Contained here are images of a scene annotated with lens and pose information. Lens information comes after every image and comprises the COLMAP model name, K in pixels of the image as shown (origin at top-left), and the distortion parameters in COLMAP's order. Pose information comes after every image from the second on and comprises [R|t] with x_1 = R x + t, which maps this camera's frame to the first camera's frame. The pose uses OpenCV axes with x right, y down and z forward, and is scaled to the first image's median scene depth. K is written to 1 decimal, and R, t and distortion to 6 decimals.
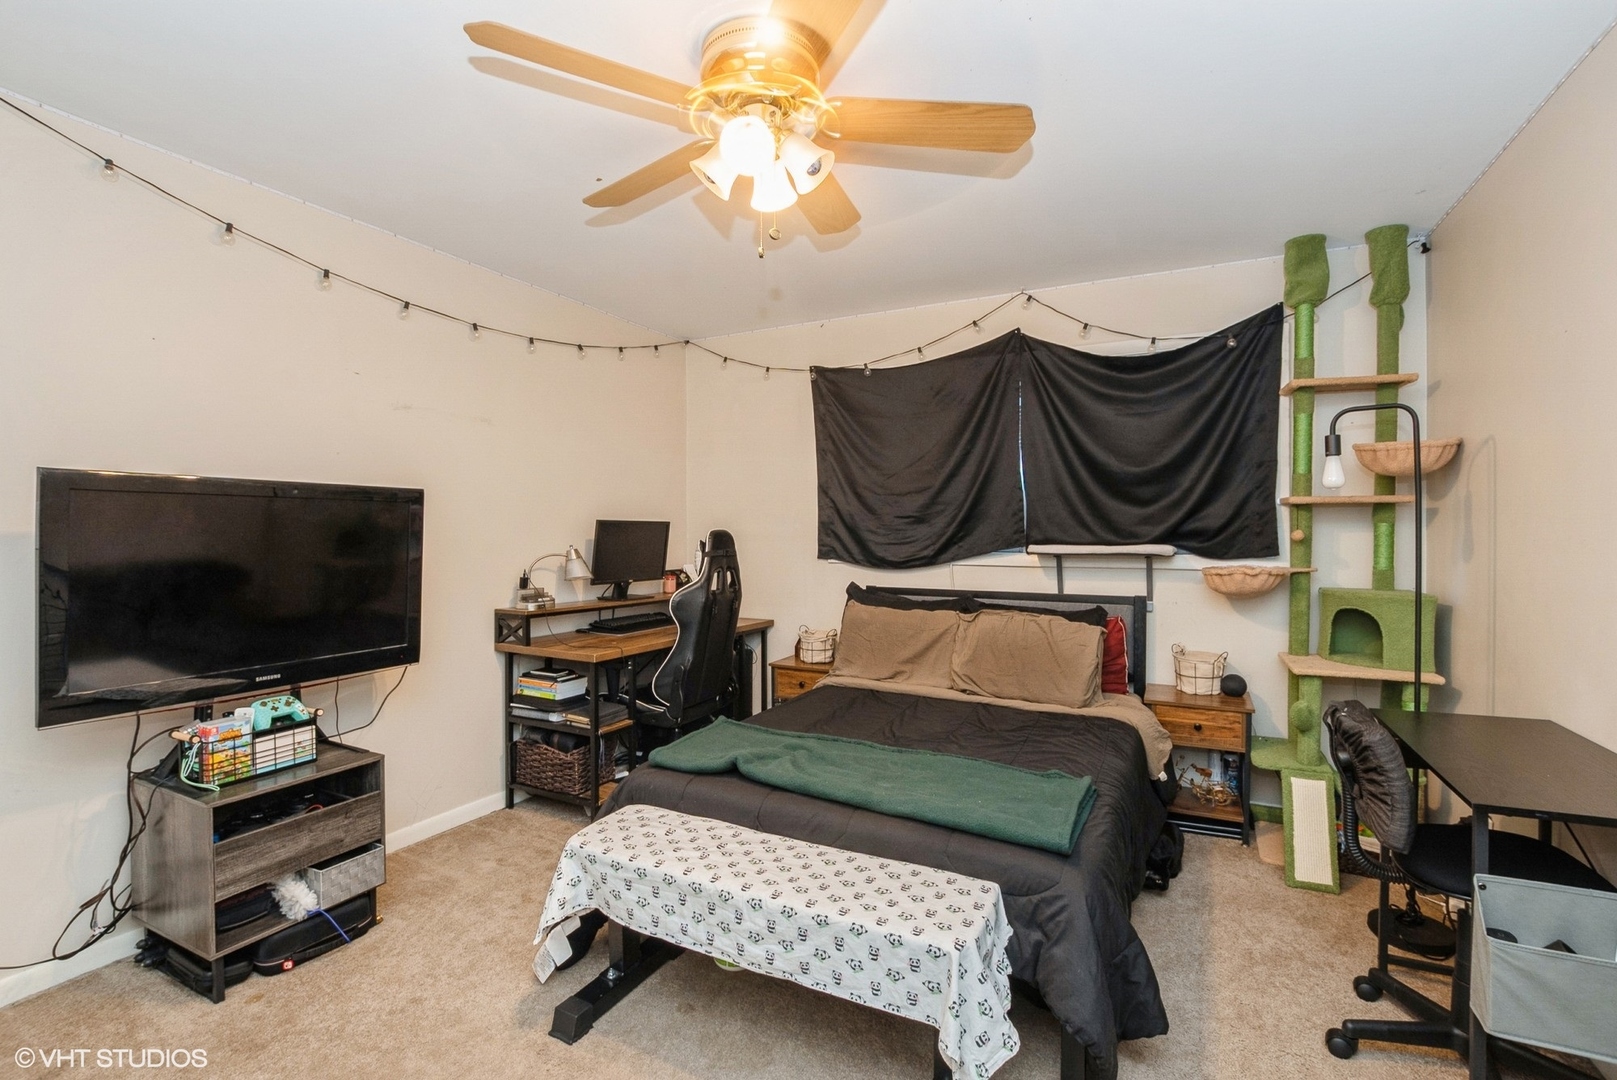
lens RADIAL K [[736.7, 0, 806.1], [0, 736.7, 540.8], [0, 0, 1]] dist [0.001106, -0.000023]
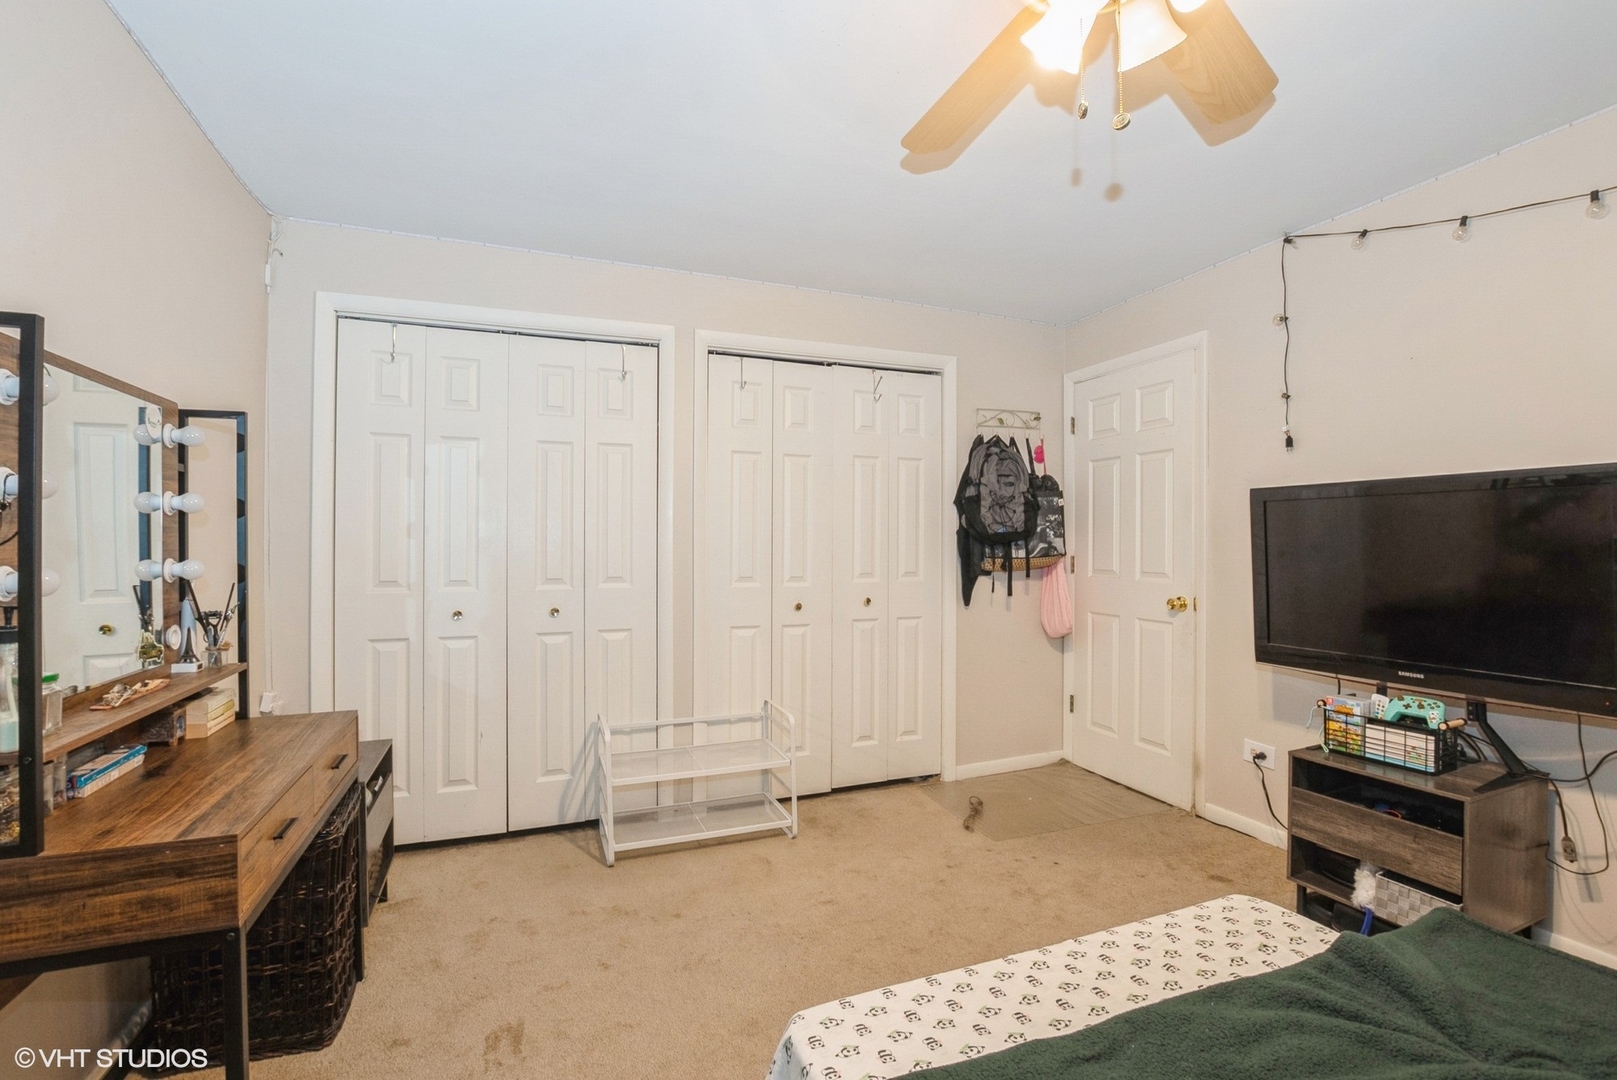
lens RADIAL K [[736.7, 0, 809.2], [0, 736.7, 545.2], [0, 0, 1]] dist [0.001106, -0.000023]
pose [[-0.666288, 0.002755, -0.745689, 0.567718], [0.002911, 0.999995, 0.001094, 0.008445], [0.745688, -0.001442, -0.666293, 1.088051]]
